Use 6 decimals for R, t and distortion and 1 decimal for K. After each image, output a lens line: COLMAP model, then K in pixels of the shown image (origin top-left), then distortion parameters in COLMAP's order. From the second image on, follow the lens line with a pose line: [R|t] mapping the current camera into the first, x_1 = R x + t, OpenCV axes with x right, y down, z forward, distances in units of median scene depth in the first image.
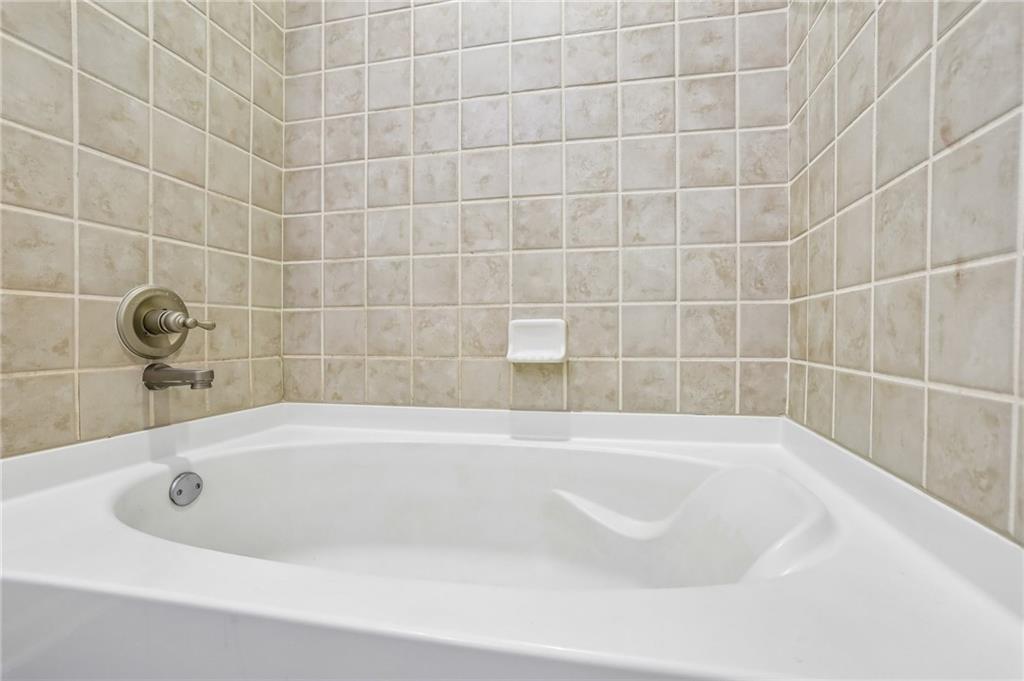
lens RADIAL K [[472.8, 0, 538.2], [0, 472.8, 343.2], [0, 0, 1]] dist [-0.059369, 0.015230]
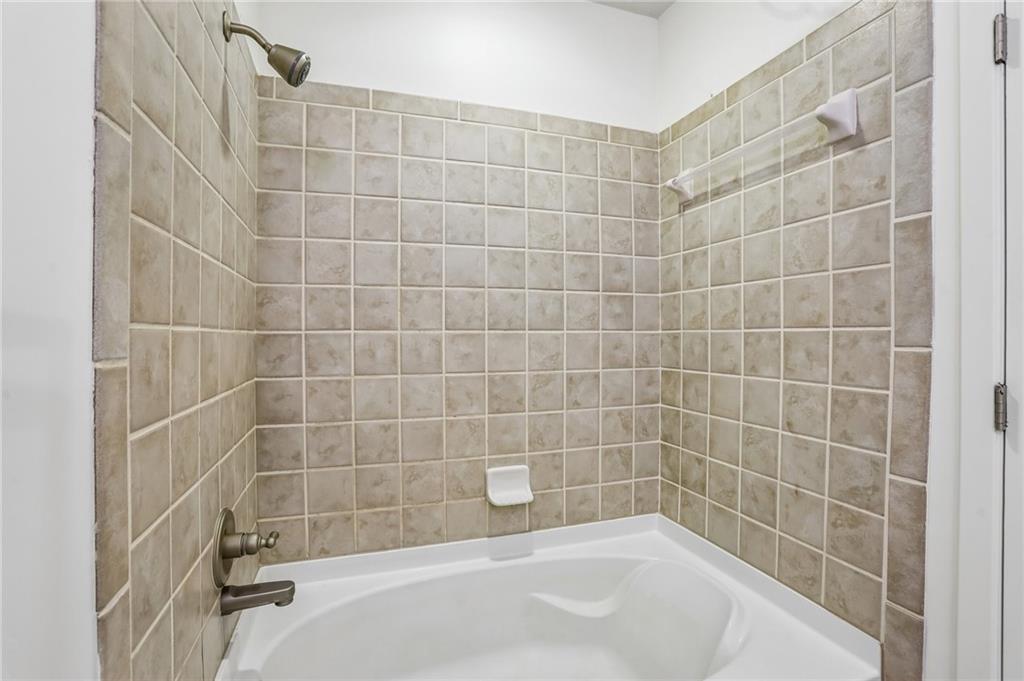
lens RADIAL K [[472.8, 0, 507.0], [0, 472.8, 340.2], [0, 0, 1]] dist [-0.059369, 0.015230]
pose [[0.872267, -0.005696, 0.488997, -0.625713], [0.008977, 0.999950, -0.004364, -0.385064], [-0.488948, 0.008196, 0.872275, -0.135582]]
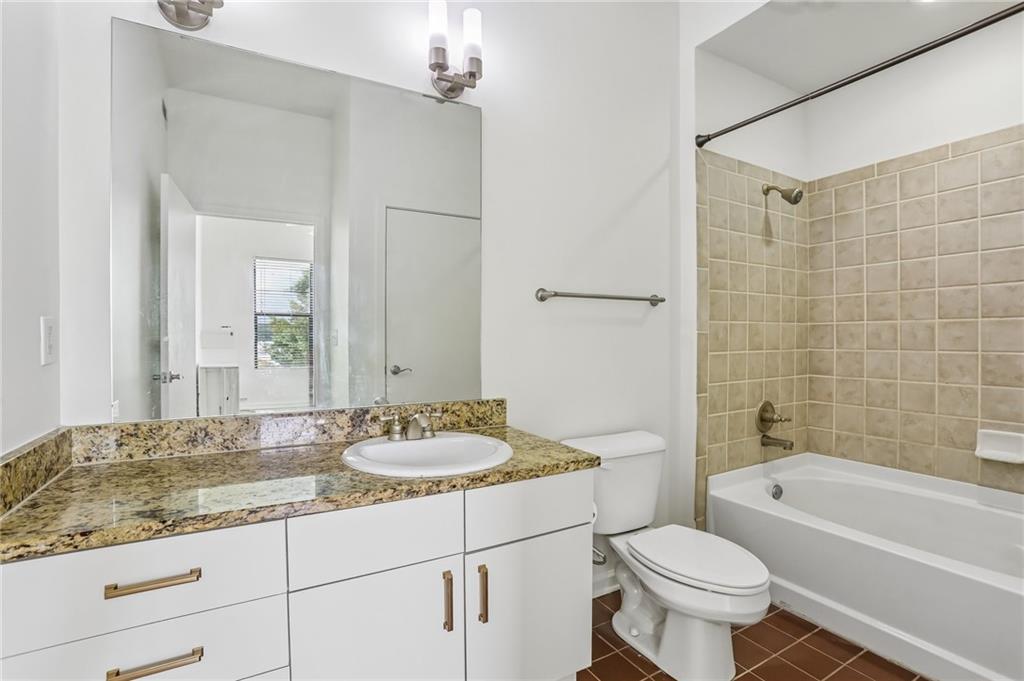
lens RADIAL K [[472.8, 0, 503.3], [0, 472.8, 342.3], [0, 0, 1]] dist [-0.059369, 0.015230]
pose [[0.649793, 0.006096, -0.760087, 0.051231], [-0.005358, 0.999980, 0.003440, -0.333197], [0.760092, 0.001838, 0.649812, -1.188790]]
